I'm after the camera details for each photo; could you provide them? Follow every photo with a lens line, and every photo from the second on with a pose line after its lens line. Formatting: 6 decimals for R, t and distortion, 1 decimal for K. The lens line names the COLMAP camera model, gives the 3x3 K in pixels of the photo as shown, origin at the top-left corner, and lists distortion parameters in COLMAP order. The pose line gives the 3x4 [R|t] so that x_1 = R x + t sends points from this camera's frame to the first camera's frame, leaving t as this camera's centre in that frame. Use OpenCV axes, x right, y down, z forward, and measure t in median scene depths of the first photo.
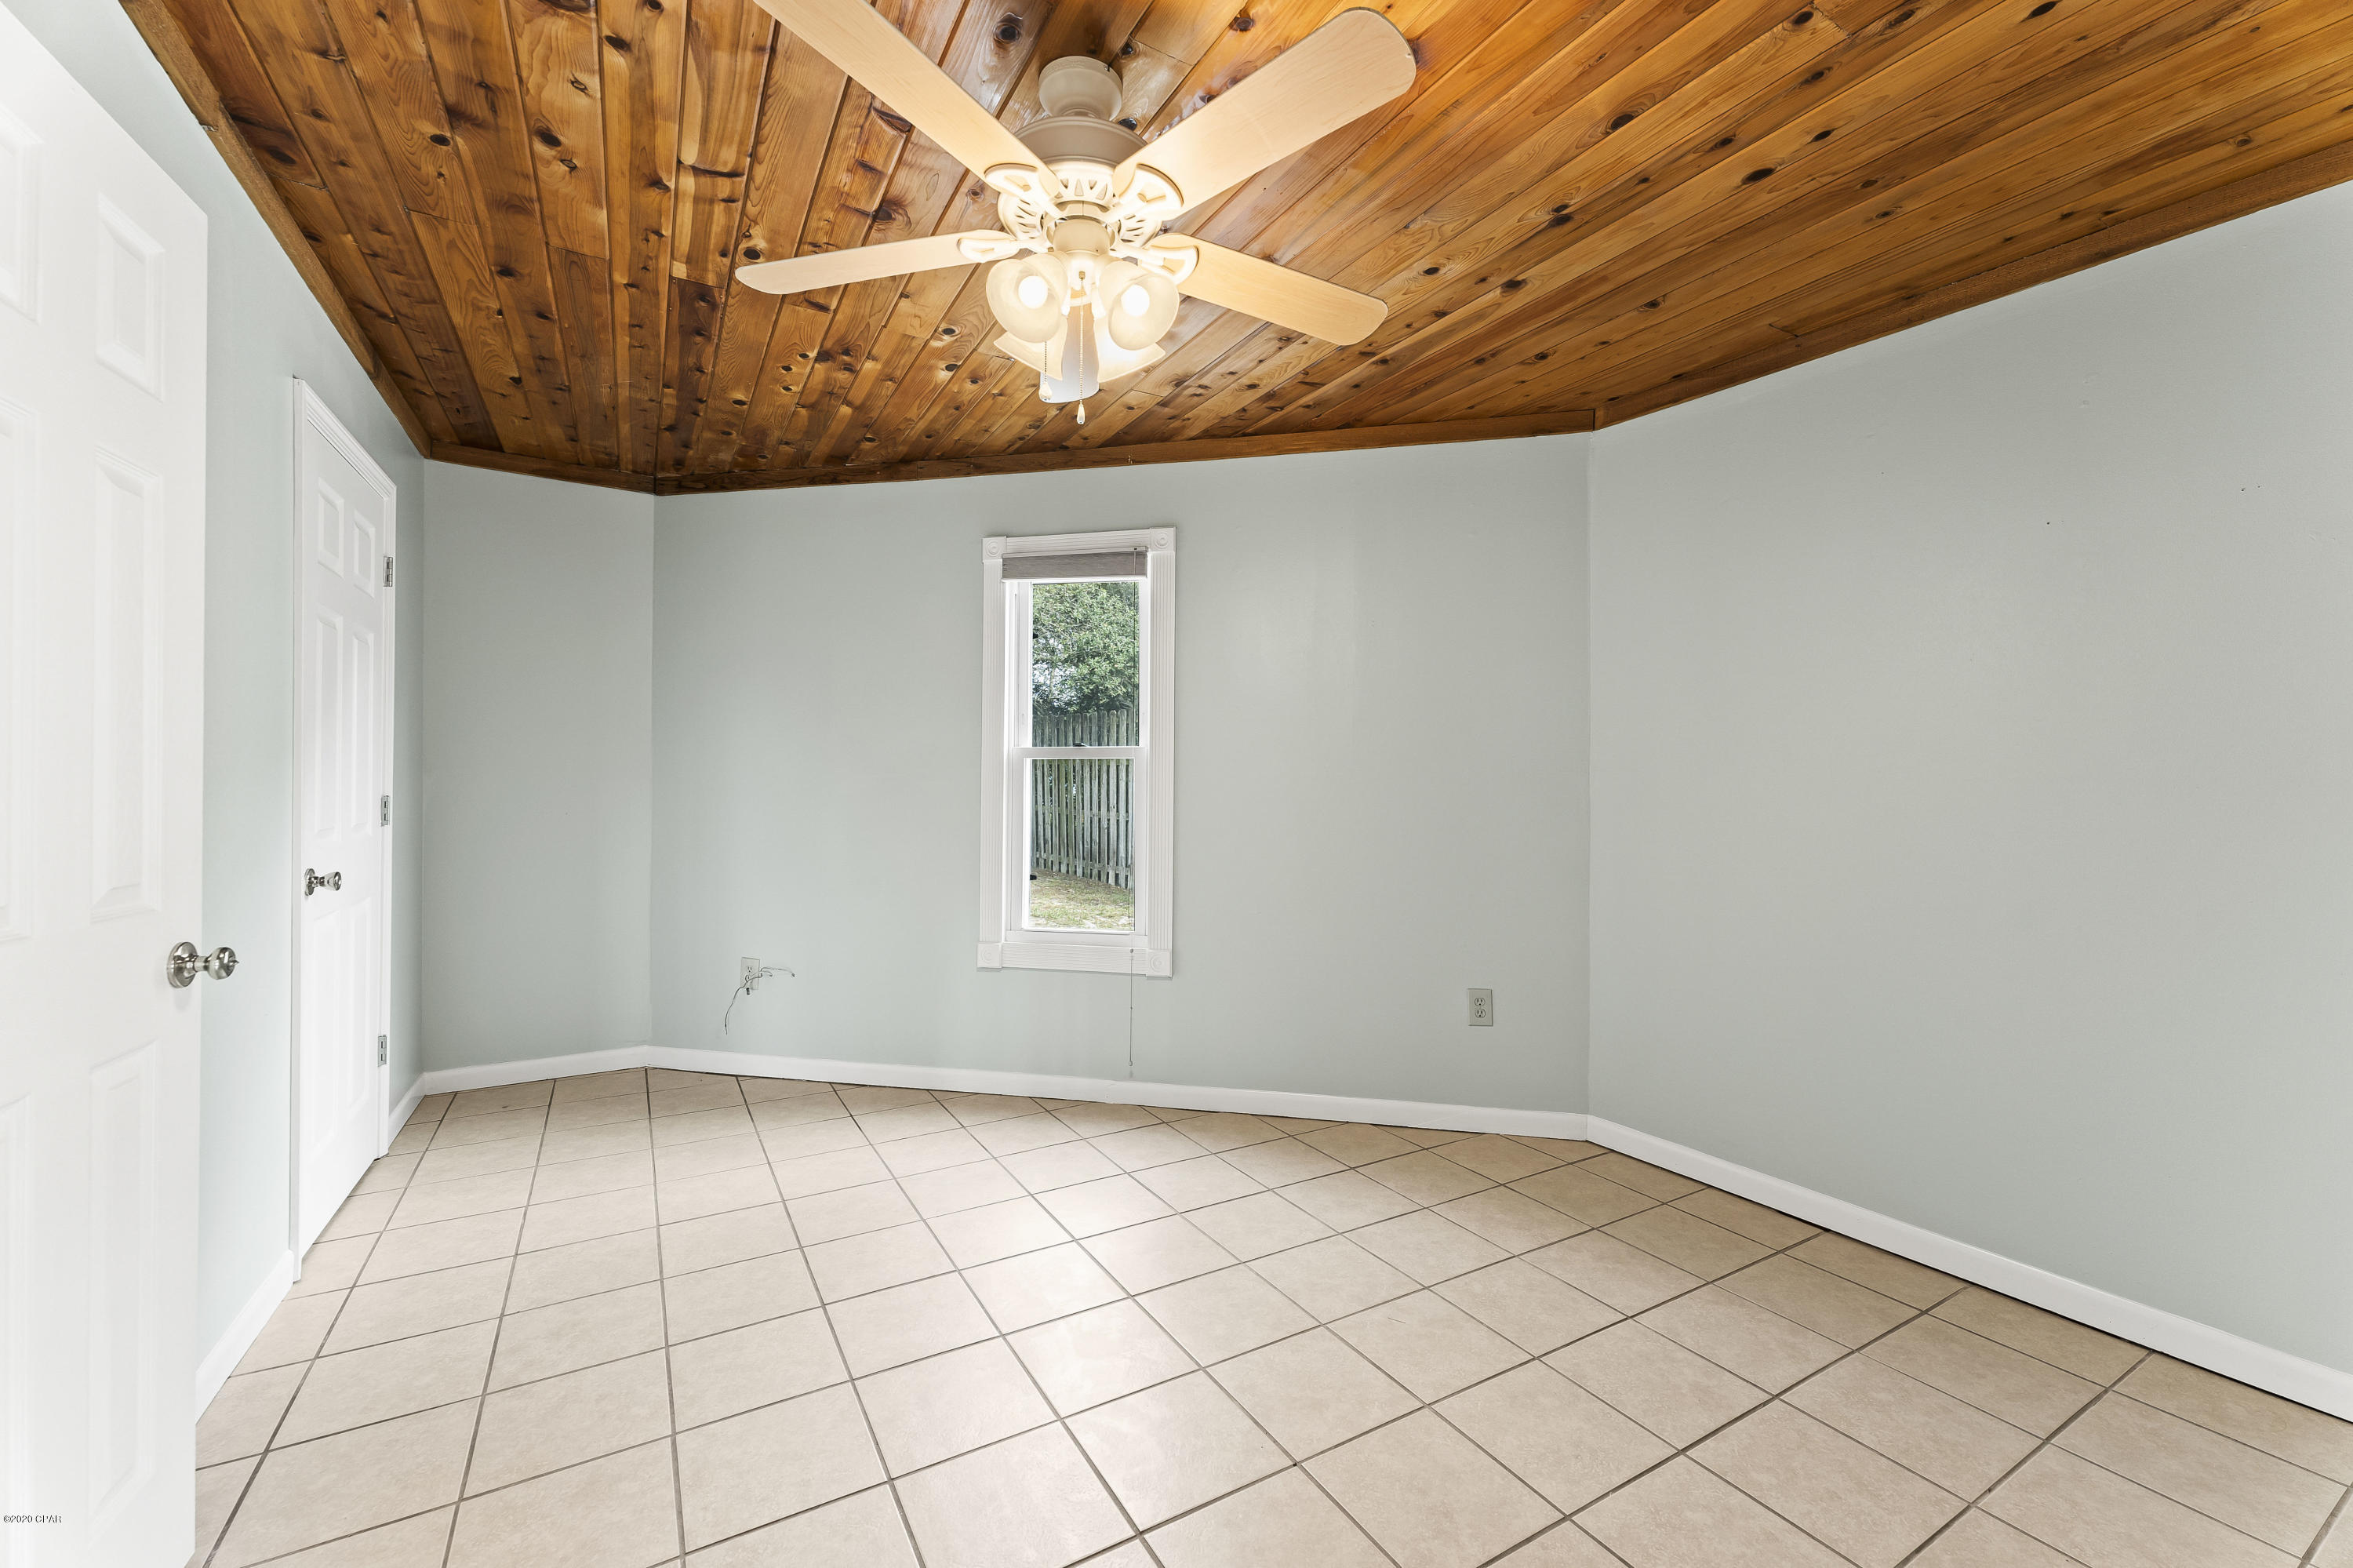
lens RADIAL K [[948.2, 0, 1178.0], [0, 948.2, 789.1], [0, 0, 1]] dist [0.002520, 0.000143]
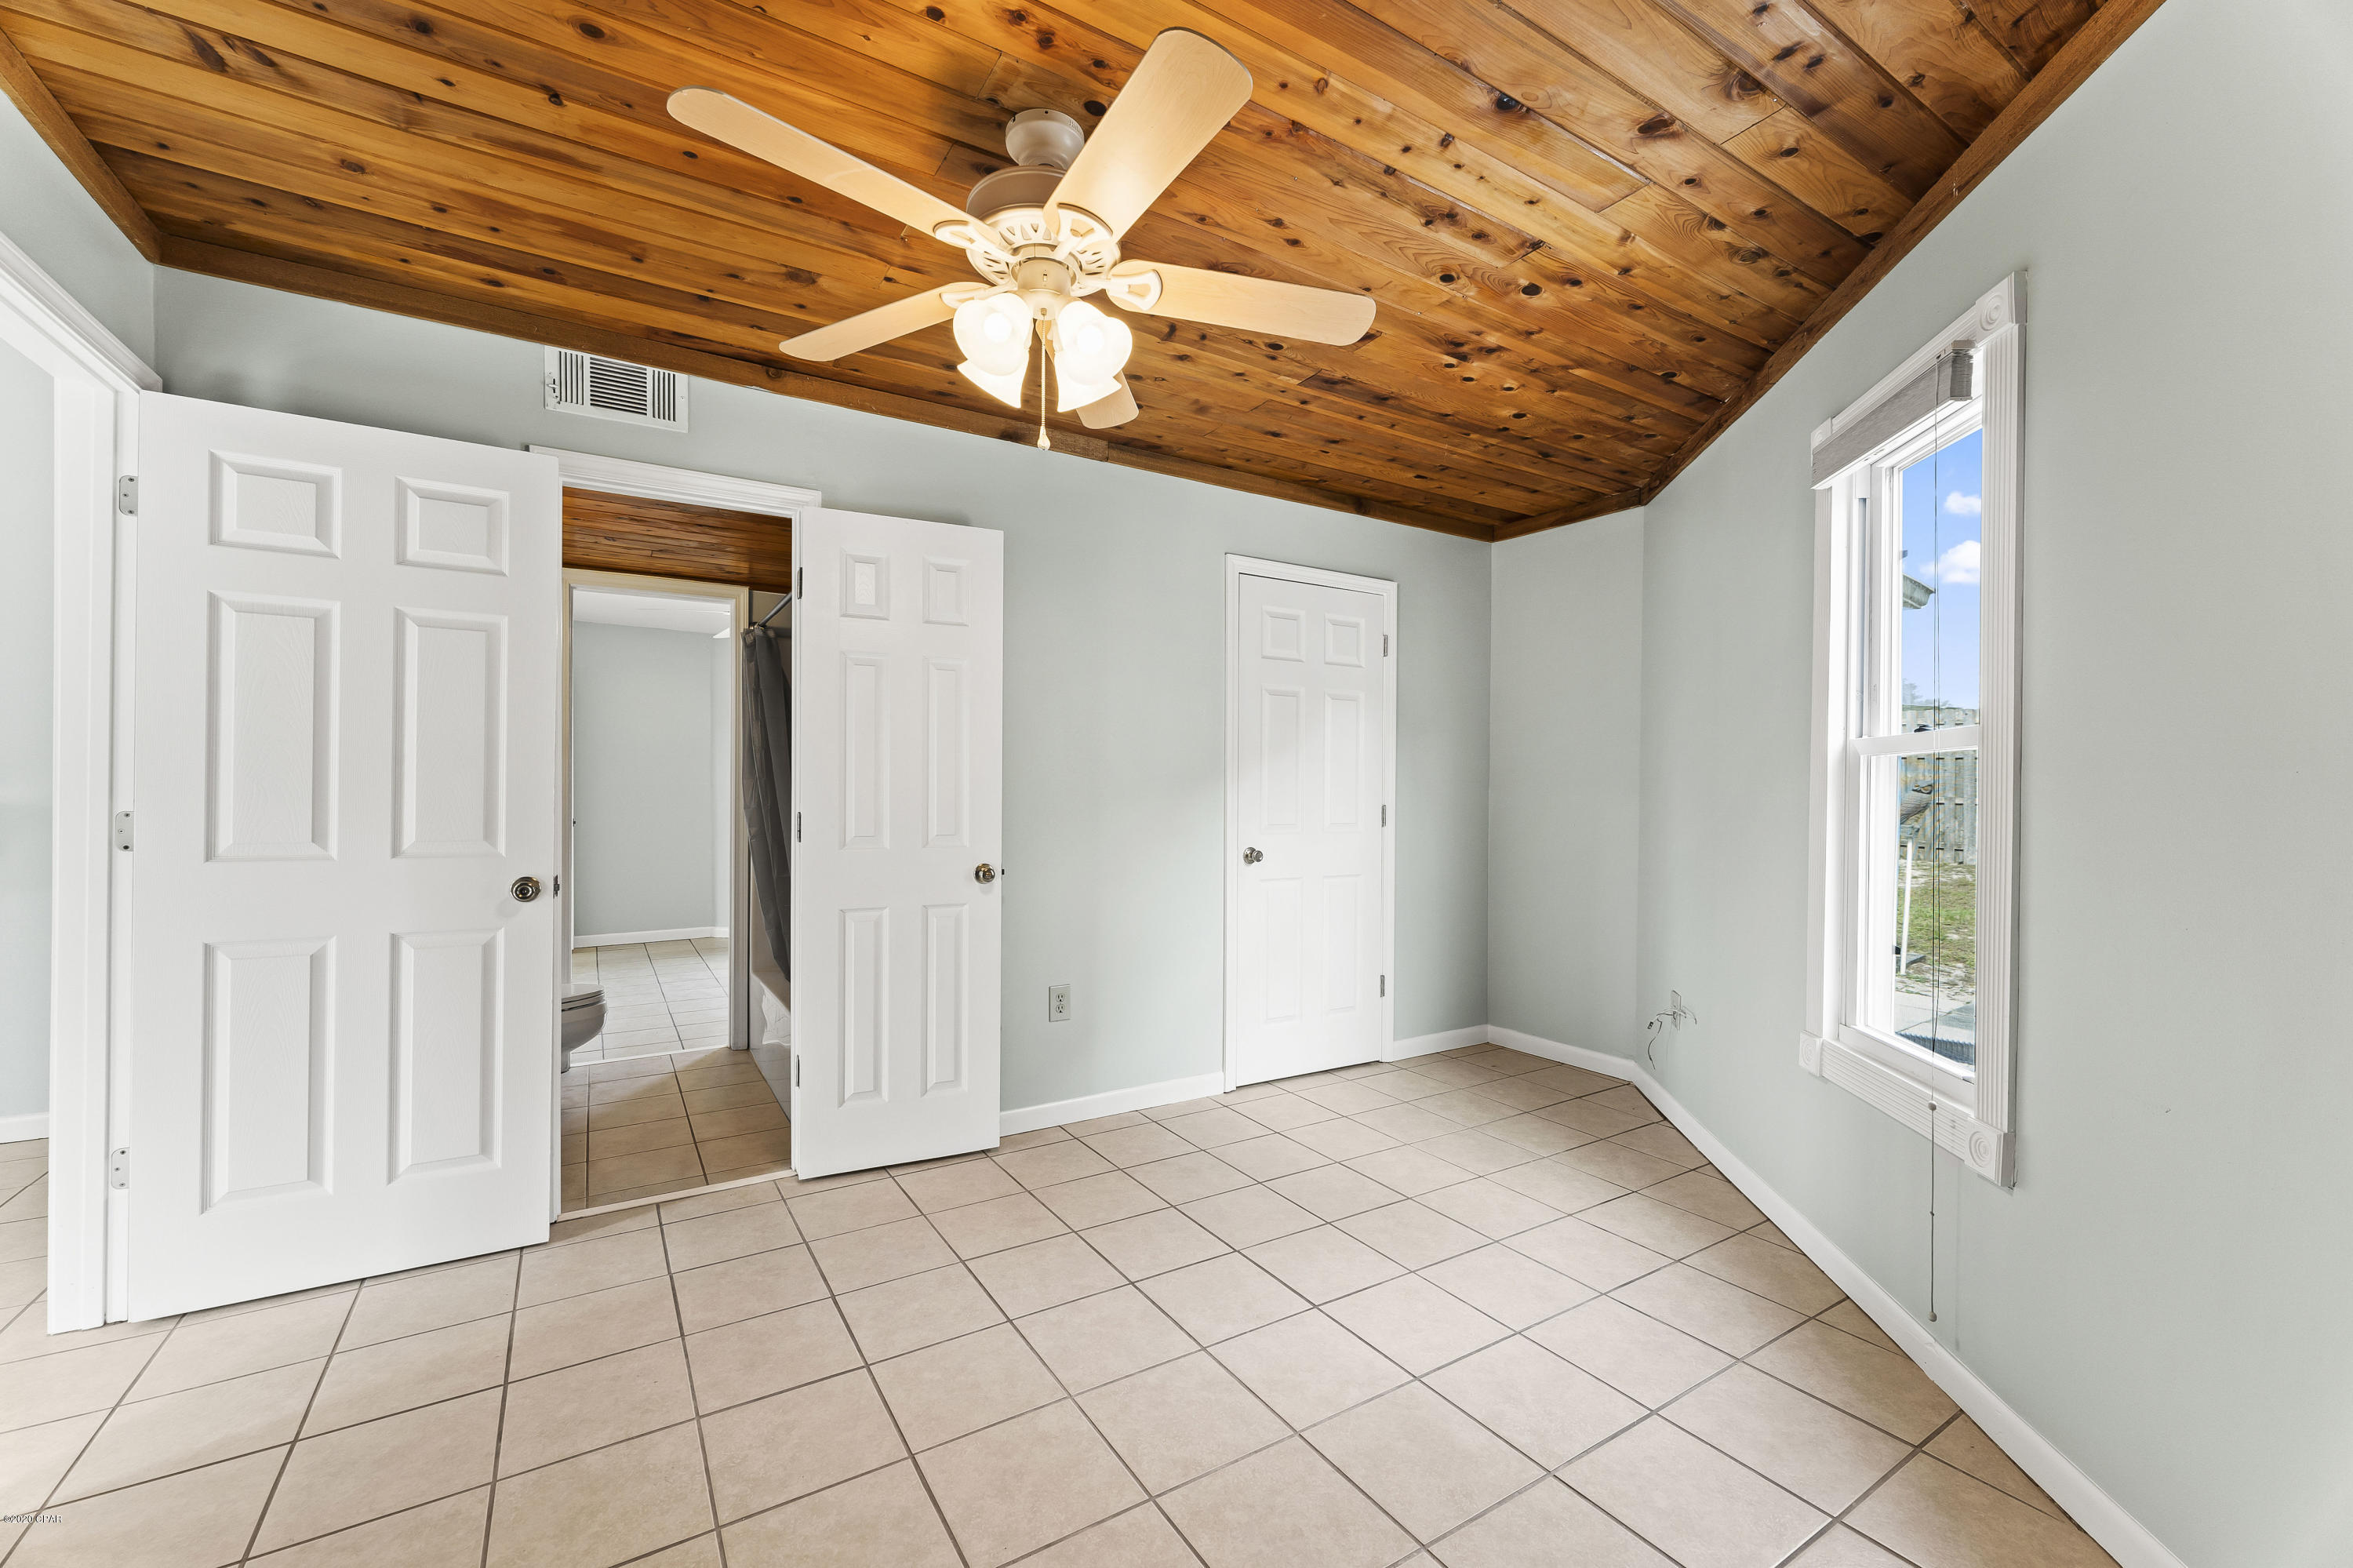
lens RADIAL K [[948.2, 0, 1178.0], [0, 948.2, 789.1], [0, 0, 1]] dist [0.002520, 0.000143]
pose [[0.027114, -0.010495, -0.999577, 0.509860], [-0.010951, 0.999882, -0.010795, 0.002561], [0.999572, 0.011240, 0.026996, 0.595099]]
